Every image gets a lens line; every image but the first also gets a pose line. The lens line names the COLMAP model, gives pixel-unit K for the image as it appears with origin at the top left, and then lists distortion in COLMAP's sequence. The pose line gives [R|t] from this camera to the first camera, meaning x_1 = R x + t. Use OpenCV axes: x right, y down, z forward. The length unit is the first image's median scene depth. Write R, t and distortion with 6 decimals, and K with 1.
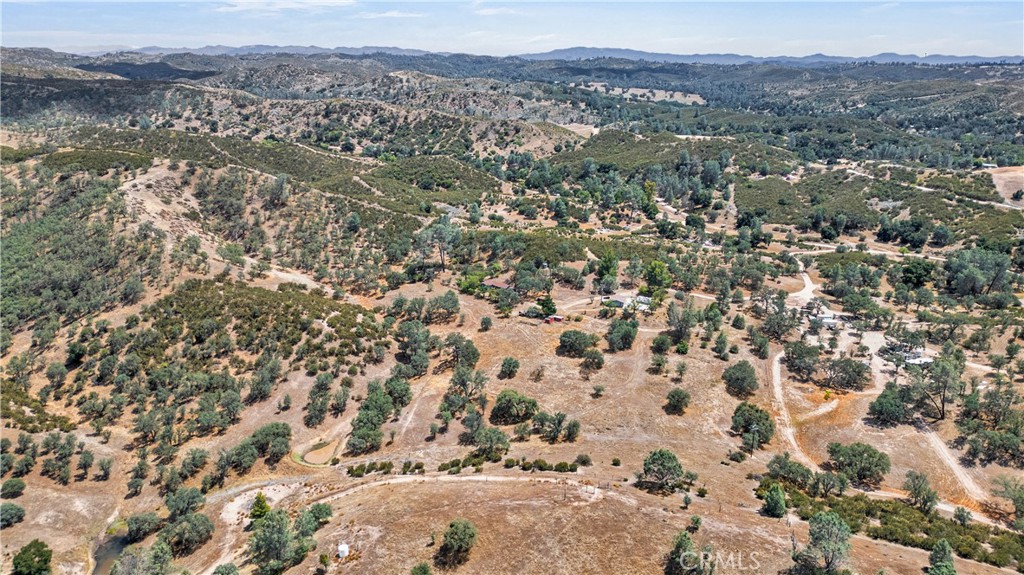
lens RADIAL K [[726.2, 0, 509.5], [0, 726.2, 290.5], [0, 0, 1]] dist [0.074318, -0.072390]
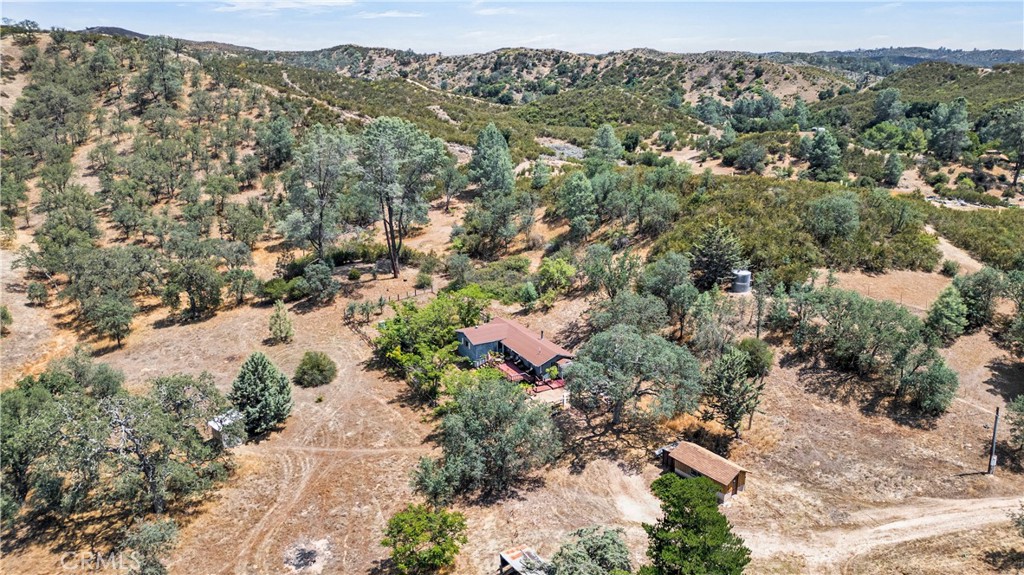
lens RADIAL K [[726.2, 0, 509.5], [0, 726.2, 290.5], [0, 0, 1]] dist [0.074318, -0.072390]
pose [[0.945558, 0.078154, -0.315931, 0.023971], [-0.083147, 0.996535, -0.002333, -0.010899], [0.314654, 0.028475, 0.948779, 0.342495]]
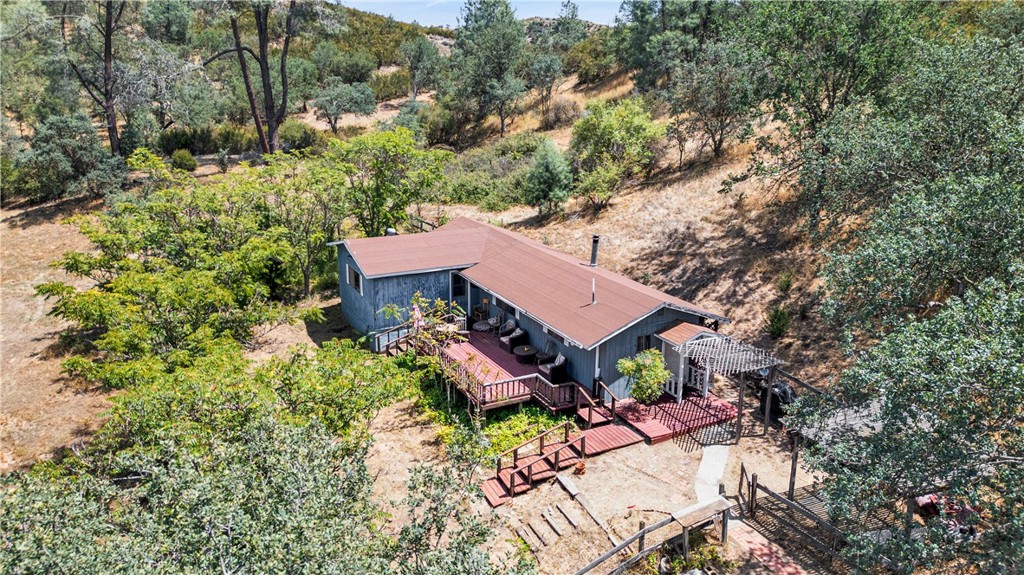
lens RADIAL K [[726.2, 0, 509.5], [0, 726.2, 290.5], [0, 0, 1]] dist [0.074318, -0.072390]
pose [[0.939565, 0.097418, -0.328220, 0.002837], [-0.105330, 0.994417, -0.006368, -0.002784], [0.325767, 0.040555, 0.944580, 0.412574]]
